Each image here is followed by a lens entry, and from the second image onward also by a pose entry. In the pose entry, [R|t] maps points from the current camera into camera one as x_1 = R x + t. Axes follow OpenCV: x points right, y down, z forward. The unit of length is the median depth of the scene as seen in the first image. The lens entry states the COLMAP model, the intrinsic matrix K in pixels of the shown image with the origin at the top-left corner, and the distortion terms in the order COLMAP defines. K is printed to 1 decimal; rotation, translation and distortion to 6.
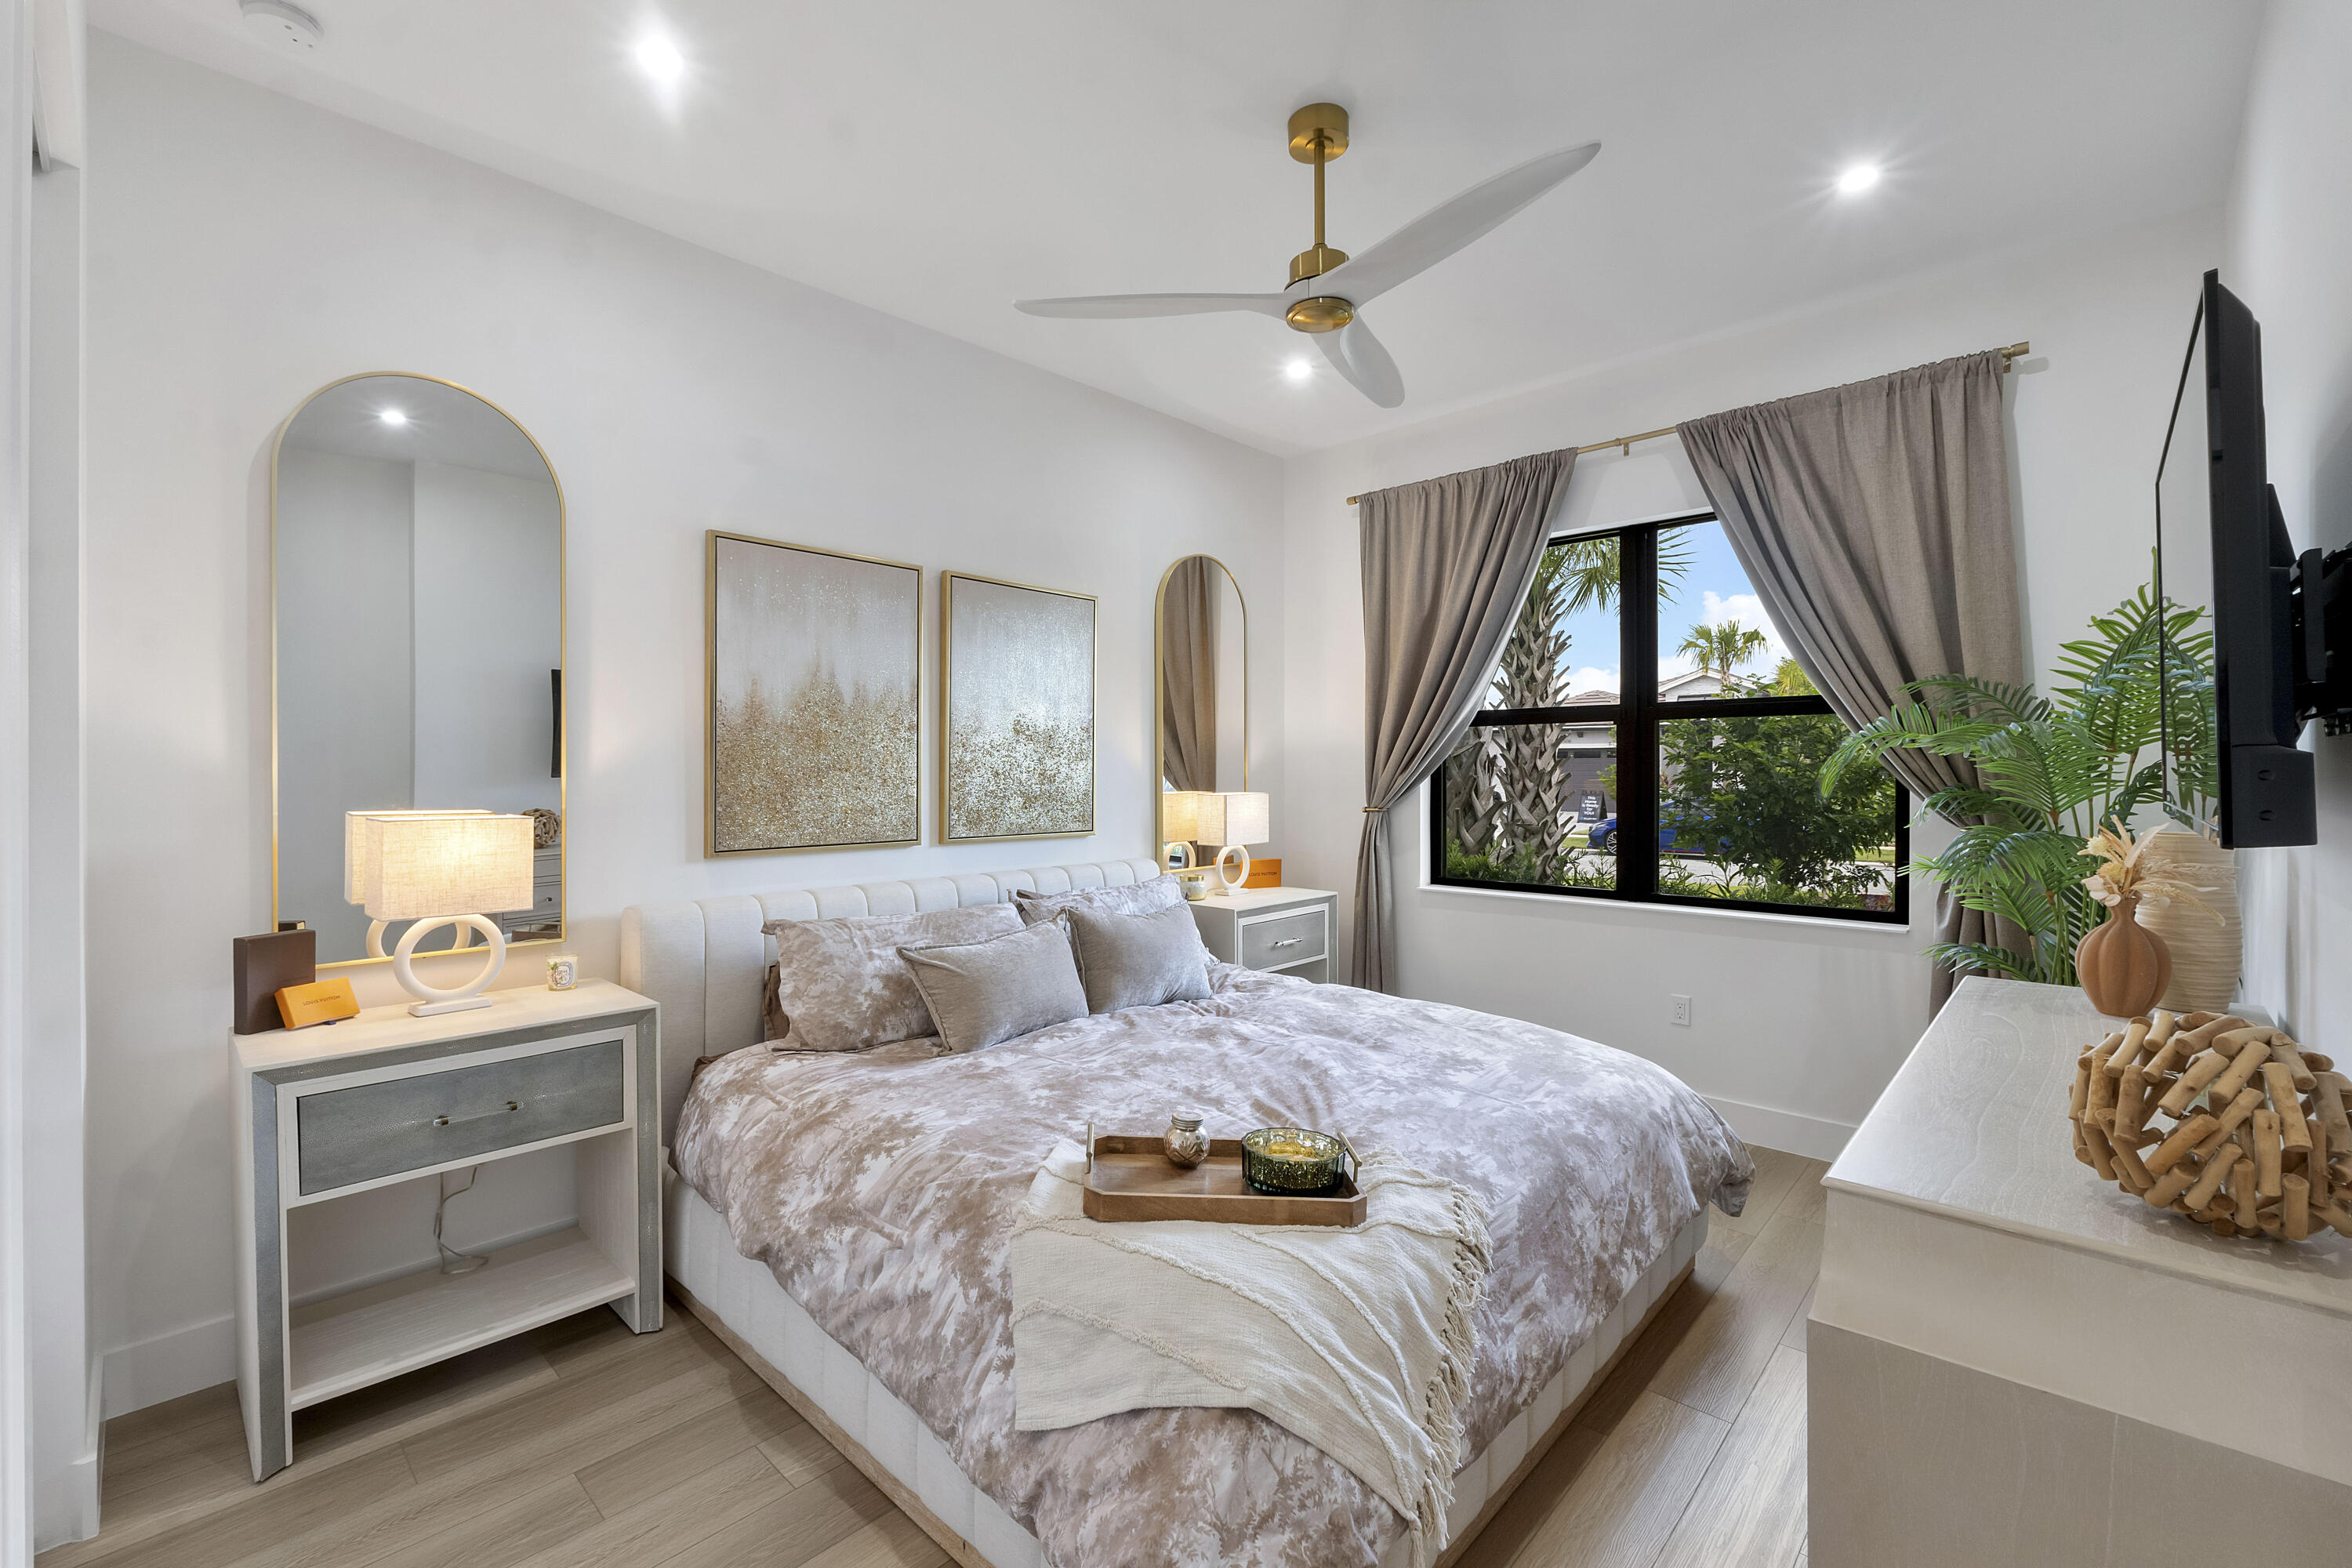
lens RADIAL K [[1000.9, 0, 1176.1], [0, 1000.9, 773.6], [0, 0, 1]] dist [-0.007580, -0.000410]
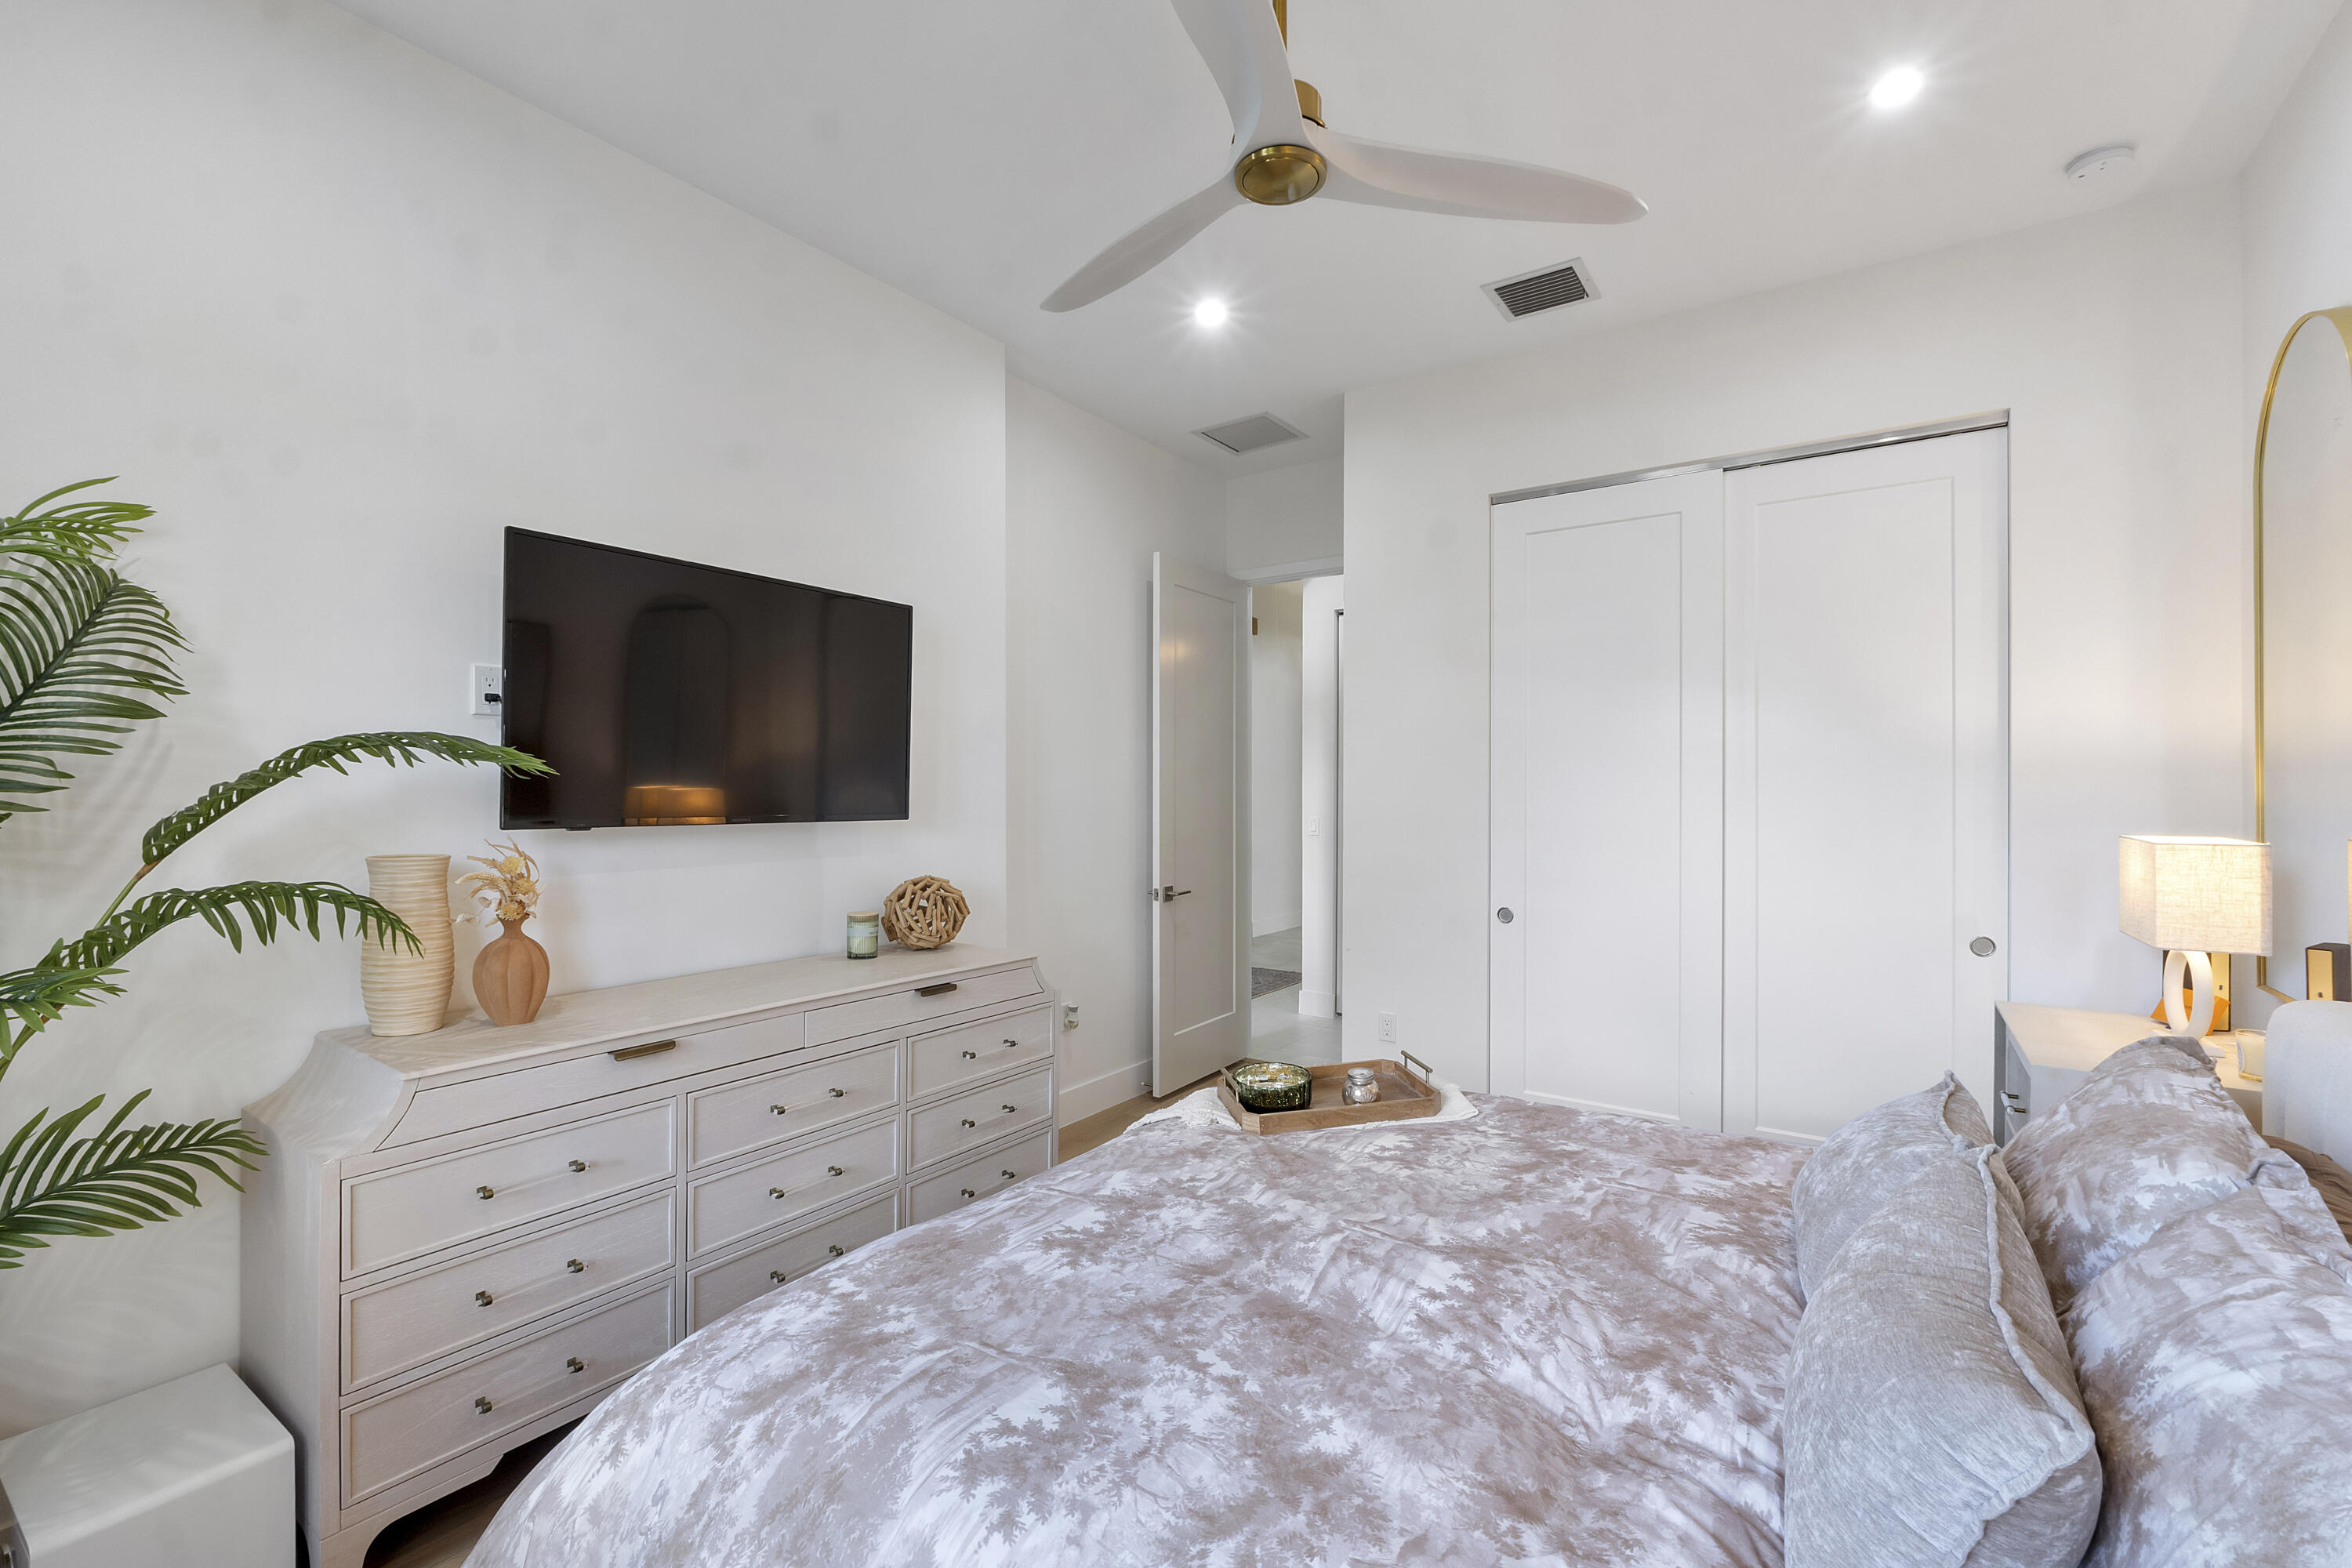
lens RADIAL K [[1000.9, 0, 1174.7], [0, 1000.9, 781.8], [0, 0, 1]] dist [-0.007580, -0.000410]
pose [[-0.988614, -0.002834, -0.150444, 0.335957], [-0.002664, 0.999996, -0.001329, -0.008884], [0.150447, -0.000913, -0.988618, 1.735356]]
